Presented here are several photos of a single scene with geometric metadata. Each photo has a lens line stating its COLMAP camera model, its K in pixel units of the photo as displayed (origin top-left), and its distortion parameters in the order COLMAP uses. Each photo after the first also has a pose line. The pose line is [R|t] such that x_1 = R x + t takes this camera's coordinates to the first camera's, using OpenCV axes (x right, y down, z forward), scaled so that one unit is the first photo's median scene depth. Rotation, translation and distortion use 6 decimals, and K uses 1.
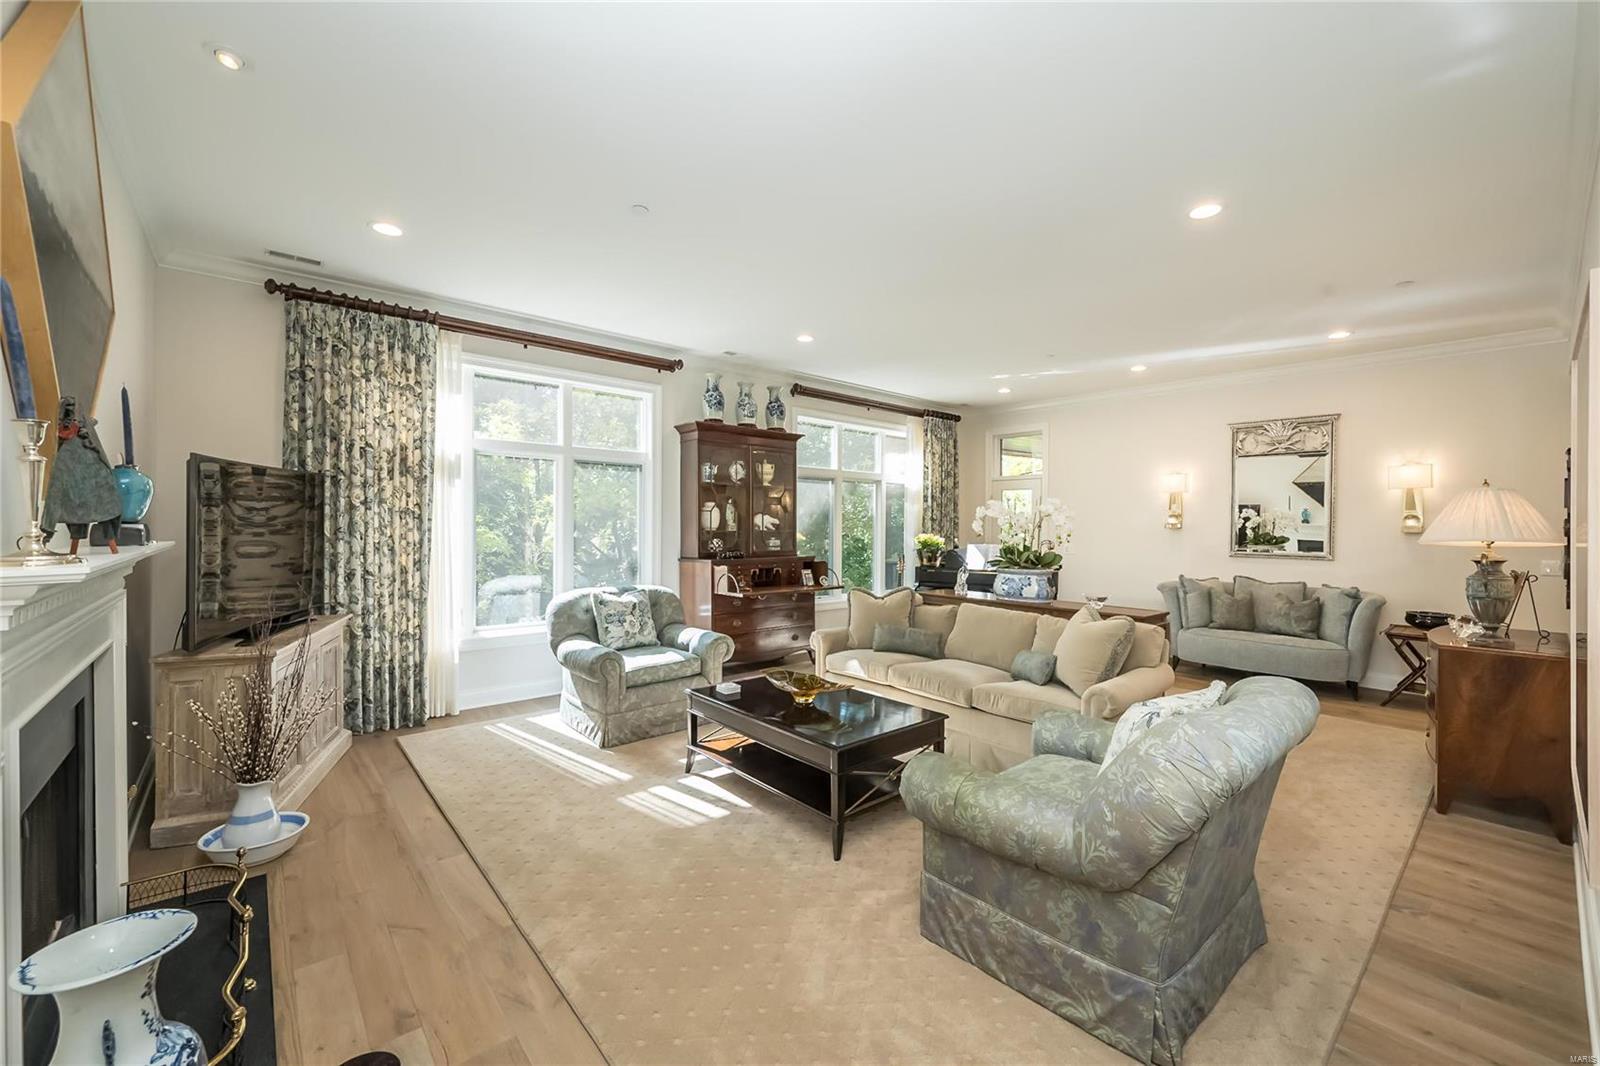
lens RADIAL K [[629.9, 0, 829.5], [0, 629.9, 529.5], [0, 0, 1]] dist [0.004169, 0.000059]
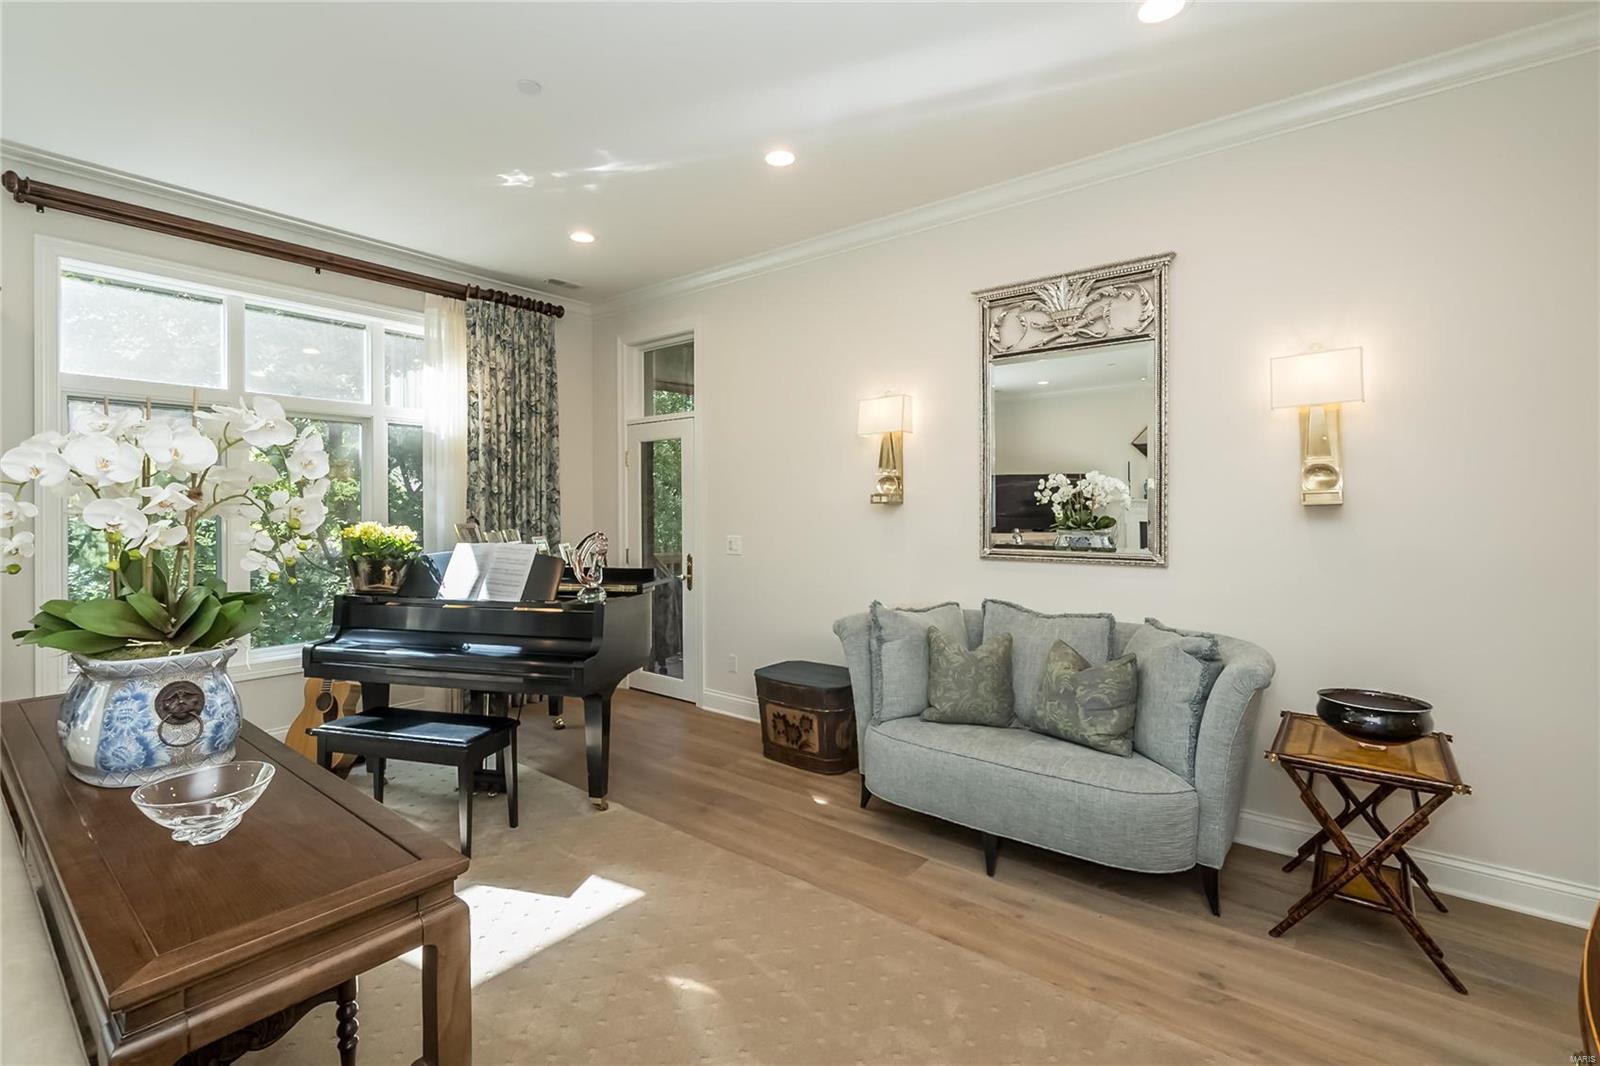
lens RADIAL K [[725.8, 0, 762.9], [0, 725.8, 511.1], [0, 0, 1]] dist [0.001609, 0.001178]
pose [[0.988844, -0.013076, 0.148378, 0.409256], [0.013721, 0.999900, -0.003325, 0.004994], [-0.148320, 0.005324, 0.988925, 0.494991]]
